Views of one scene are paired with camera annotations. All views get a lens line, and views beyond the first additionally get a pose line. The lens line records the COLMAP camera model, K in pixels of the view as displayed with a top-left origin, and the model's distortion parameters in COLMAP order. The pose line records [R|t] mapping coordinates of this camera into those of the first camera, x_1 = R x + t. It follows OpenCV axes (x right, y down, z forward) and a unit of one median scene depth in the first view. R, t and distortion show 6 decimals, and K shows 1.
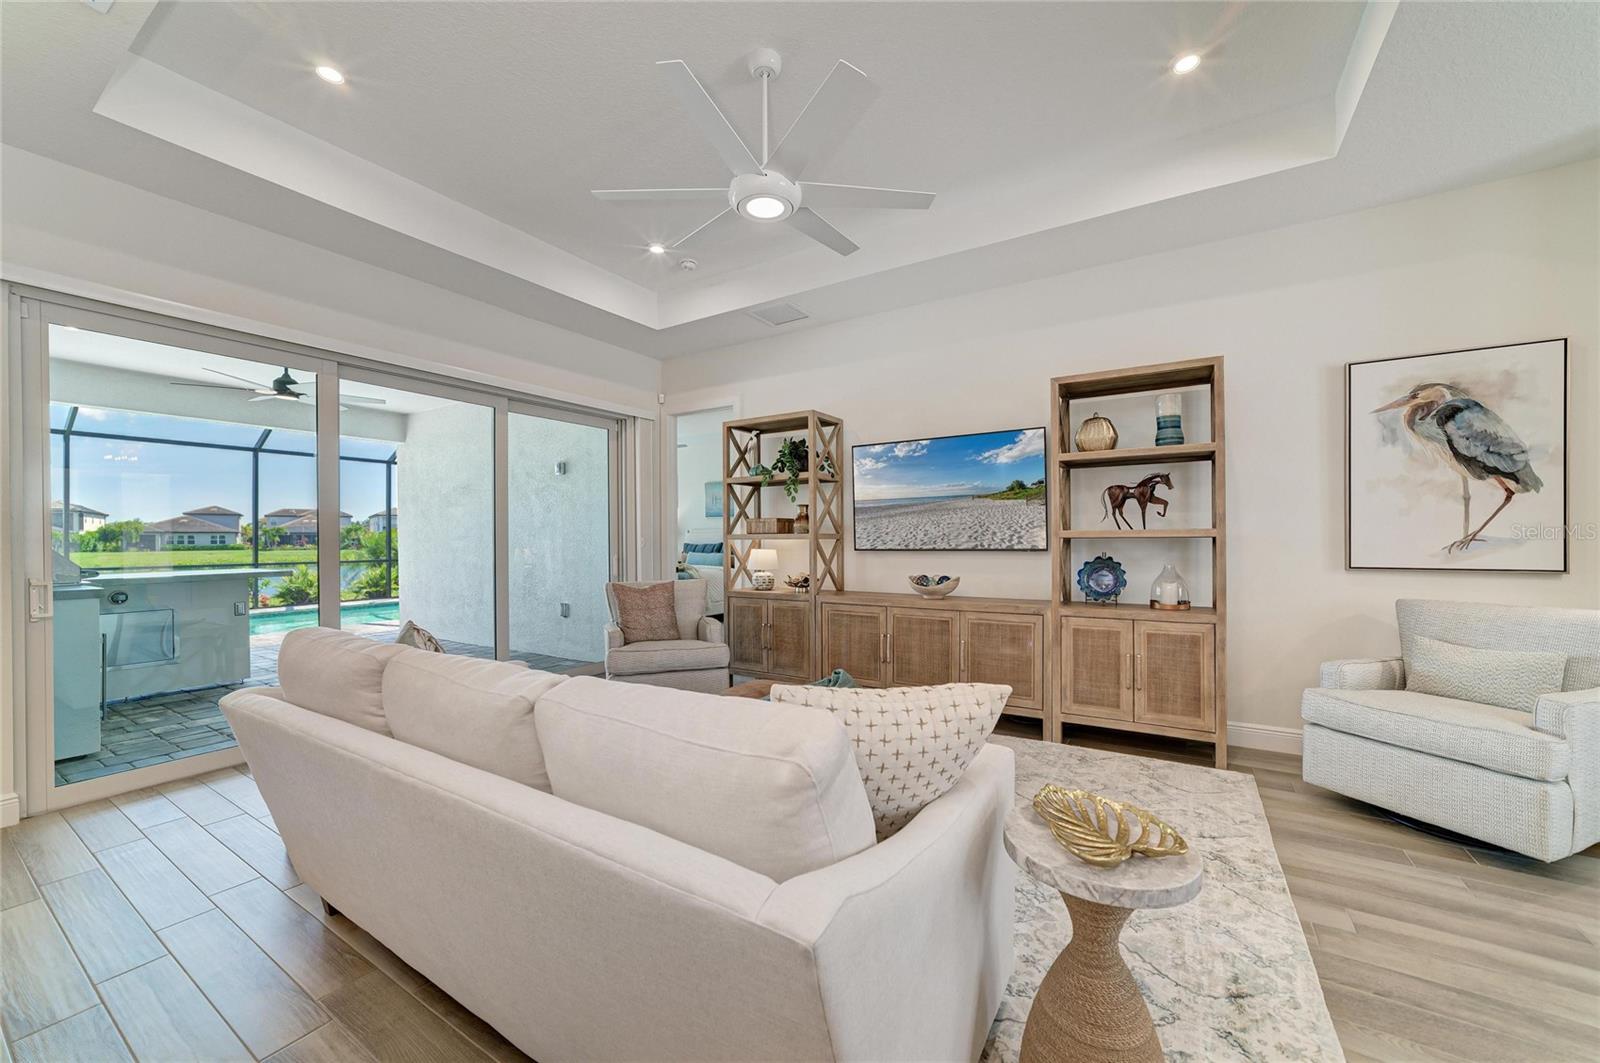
lens RADIAL K [[604.5, 0, 802.6], [0, 604.5, 541.4], [0, 0, 1]] dist [-0.014588, 0.005197]
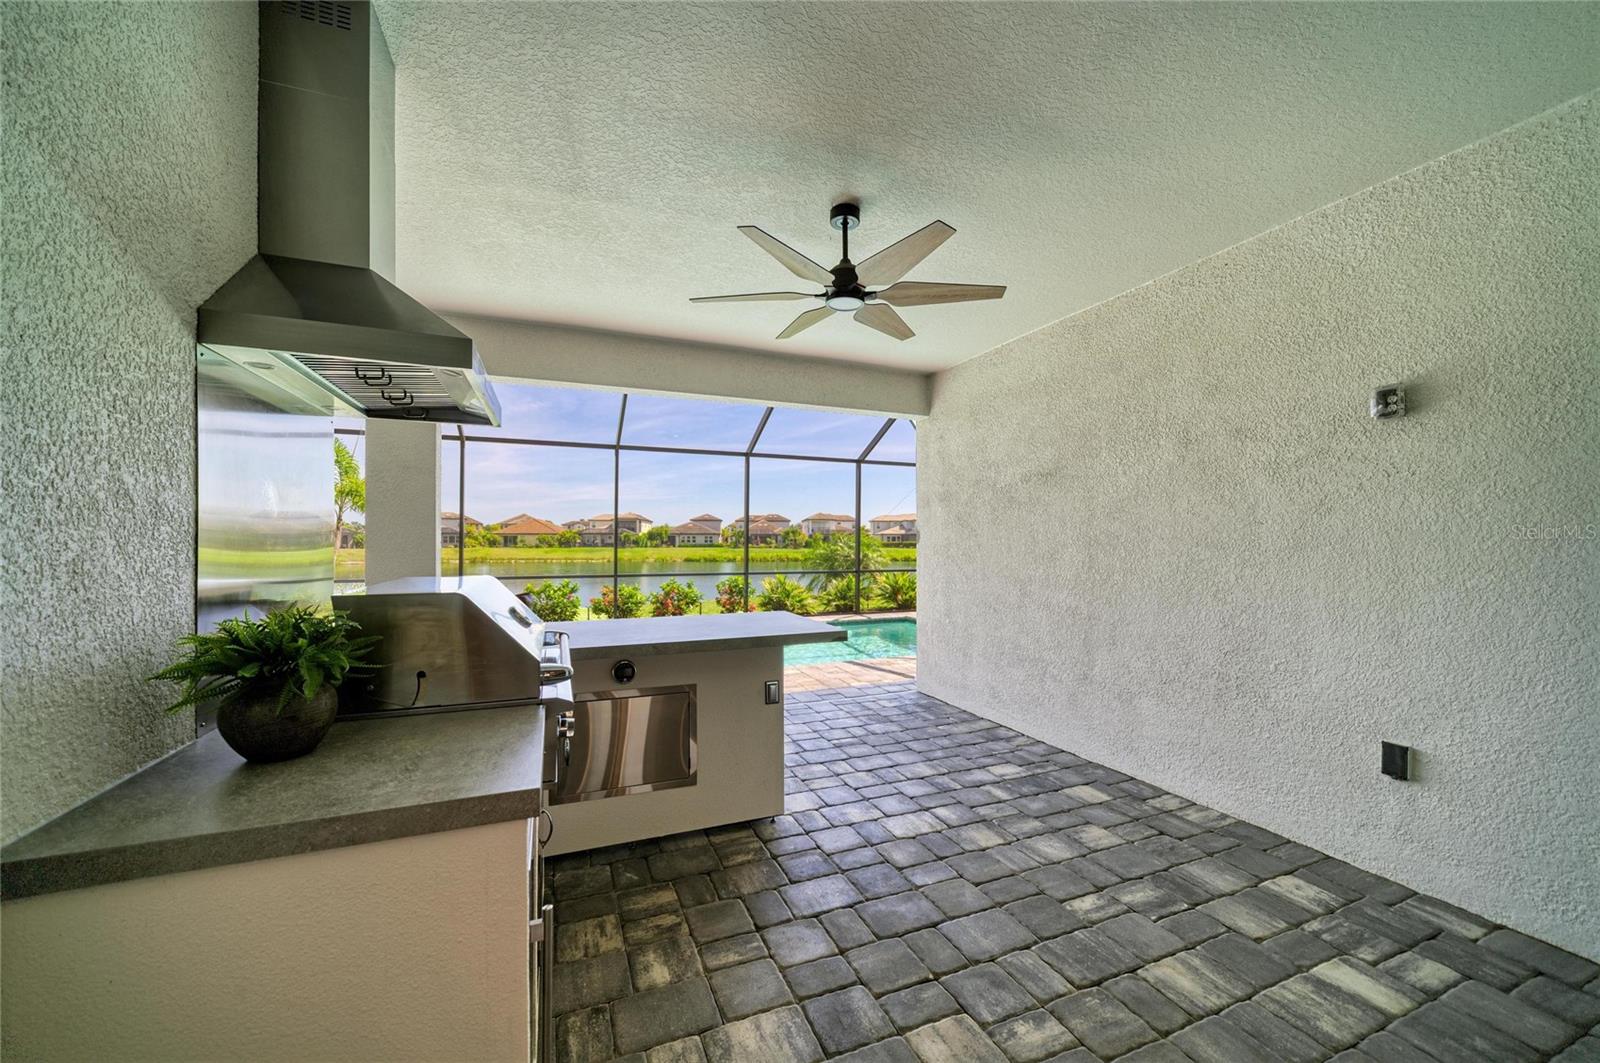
lens RADIAL K [[604.5, 0, 782.2], [0, 604.5, 550.4], [0, 0, 1]] dist [-0.014588, 0.005197]
pose [[0.796131, 0.018138, -0.604853, -0.835820], [-0.010650, 0.999816, 0.015963, -0.045174], [0.605031, -0.006267, 0.796177, 0.783303]]
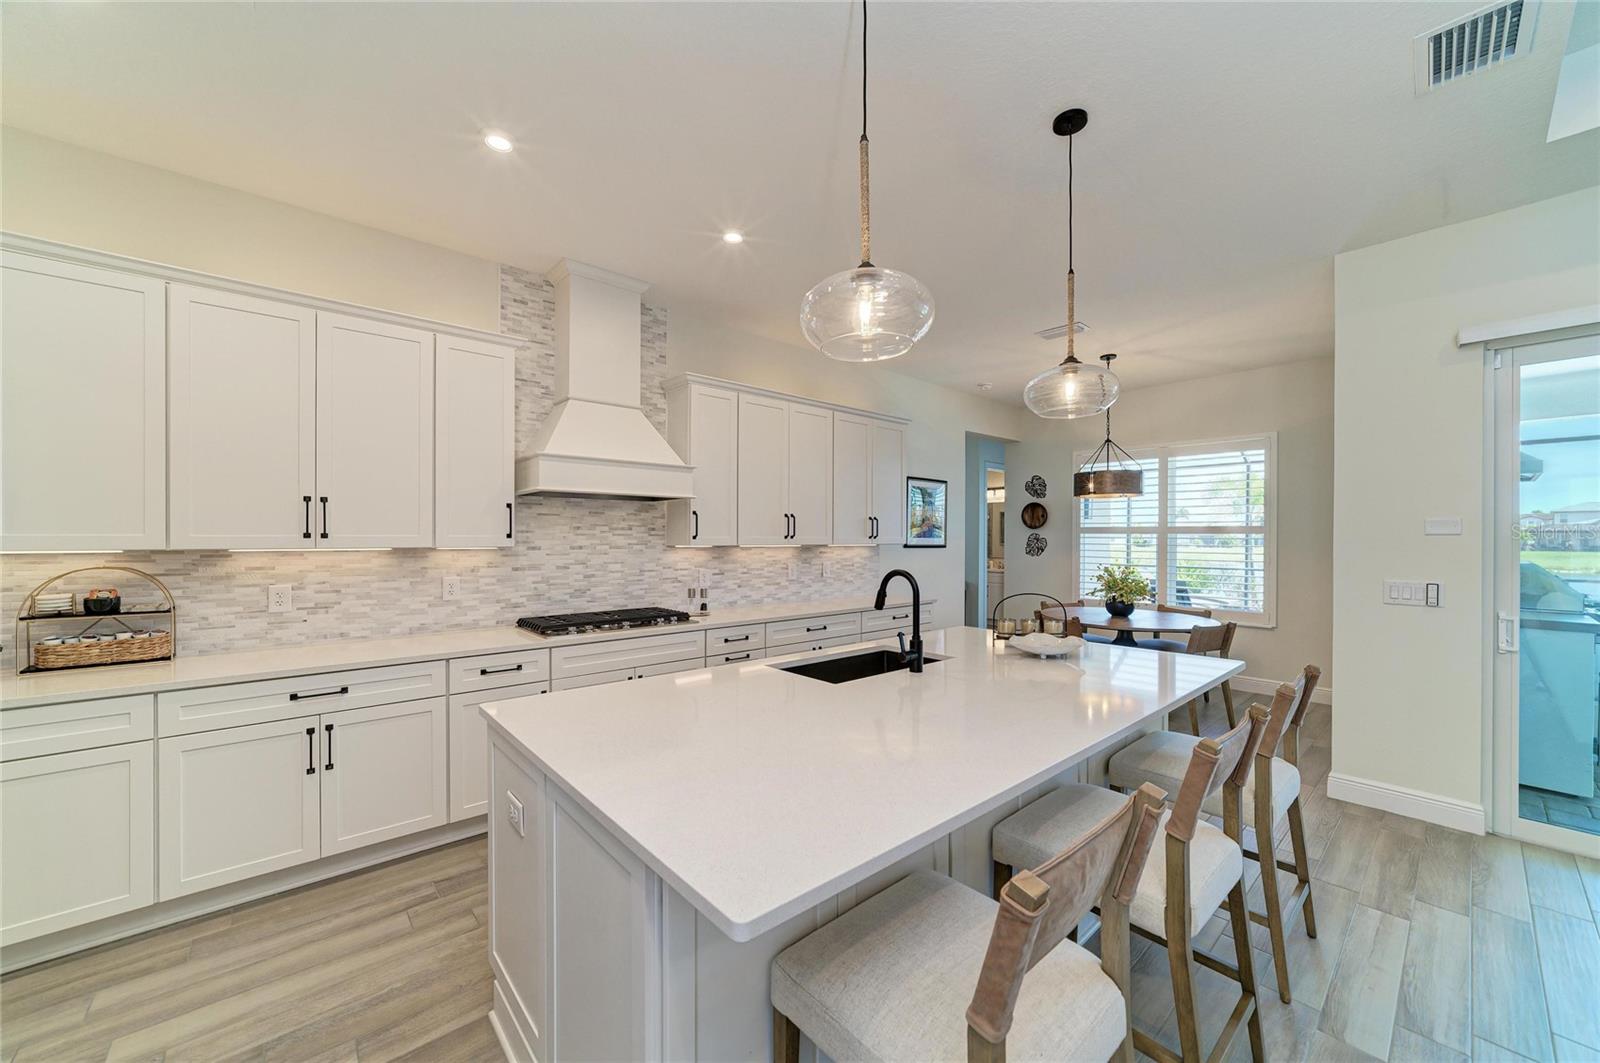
lens RADIAL K [[604.5, 0, 809.1], [0, 604.5, 538.9], [0, 0, 1]] dist [-0.014588, 0.005197]
pose [[-0.276202, 0.006590, -0.961077, 0.052476], [-0.007496, 0.999931, 0.009011, -0.048533], [0.961070, 0.009694, -0.276134, 0.077540]]
